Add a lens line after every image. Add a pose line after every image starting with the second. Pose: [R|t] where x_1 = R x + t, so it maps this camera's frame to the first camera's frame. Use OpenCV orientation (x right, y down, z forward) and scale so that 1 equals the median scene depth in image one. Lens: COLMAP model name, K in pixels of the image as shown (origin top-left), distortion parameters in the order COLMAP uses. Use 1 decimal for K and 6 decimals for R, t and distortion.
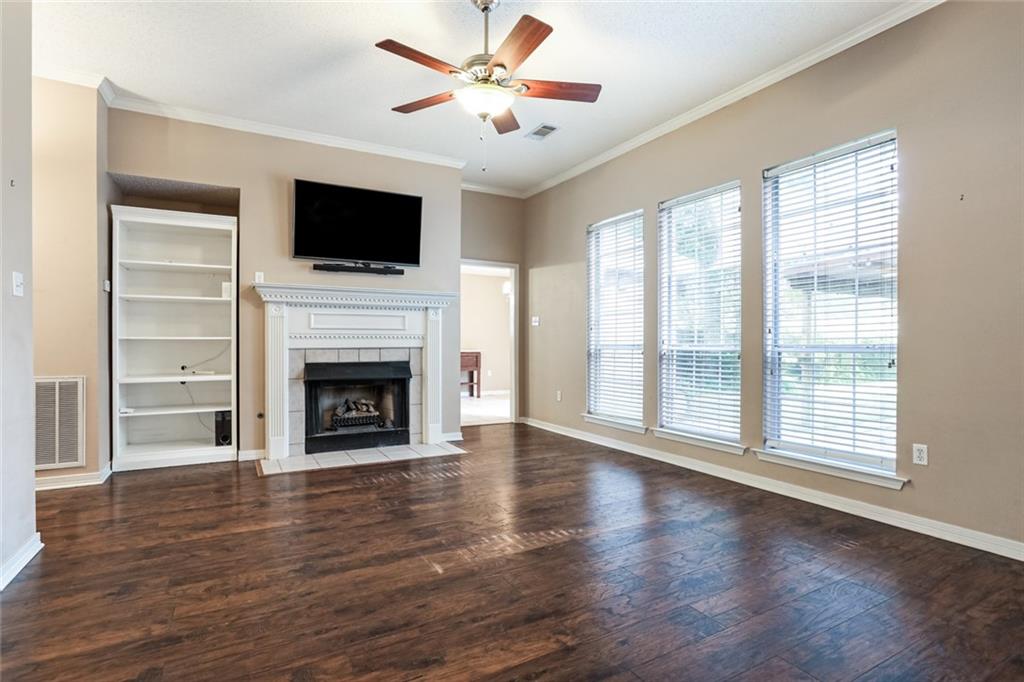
lens RADIAL K [[502.9, 0, 509.9], [0, 502.9, 342.2], [0, 0, 1]] dist [-0.043405, 0.000967]
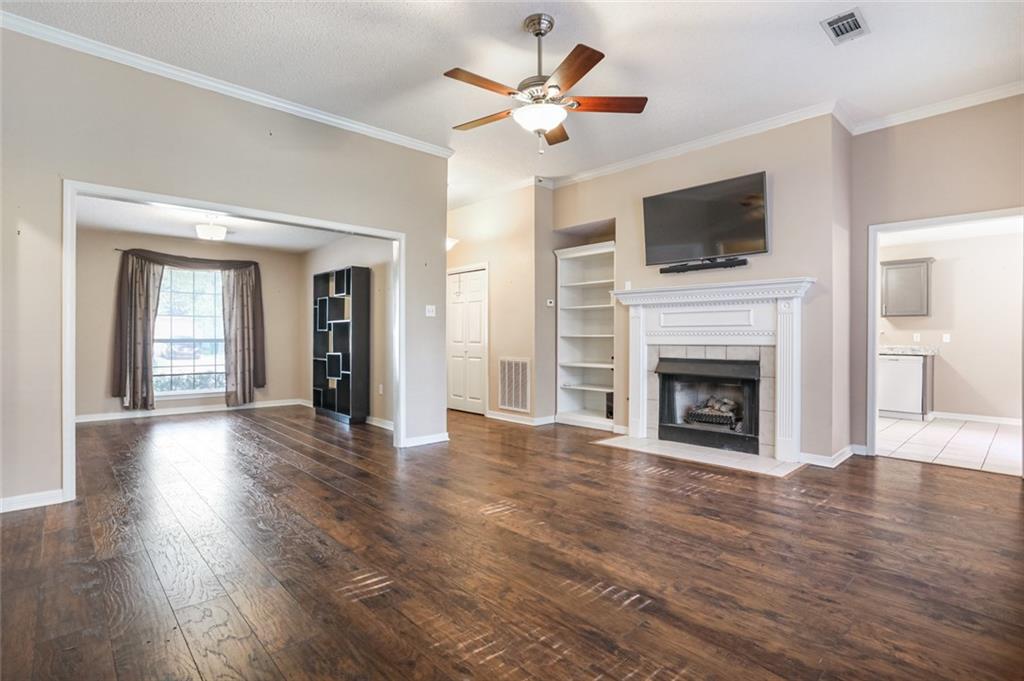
lens RADIAL K [[502.9, 0, 509.9], [0, 502.9, 341.7], [0, 0, 1]] dist [-0.043405, 0.000967]
pose [[0.244140, 0.006230, -0.969720, 0.600852], [-0.002293, 0.999980, 0.005847, 0.000125], [0.969737, 0.000796, 0.244149, 0.403452]]
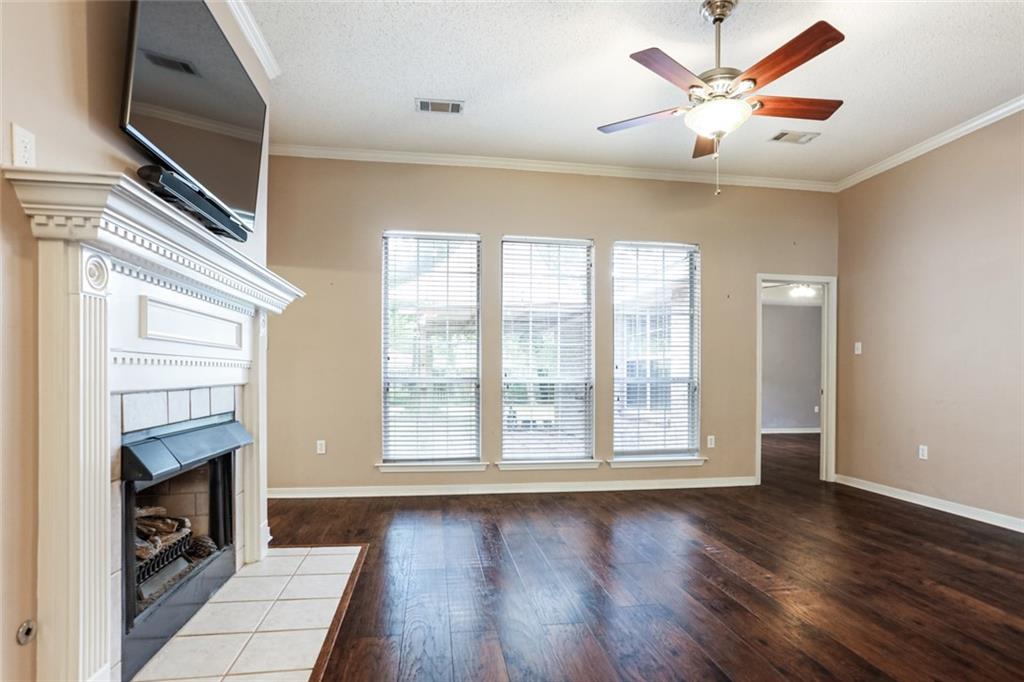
lens RADIAL K [[523.6, 0, 509.9], [0, 523.6, 371.2], [0, 0, 1]] dist [-0.046952, 0.033787]
pose [[0.348110, 0.004051, 0.937445, -0.661652], [-0.006860, 0.999975, -0.001774, -0.004690], [-0.937429, -0.005813, 0.348129, 0.618651]]
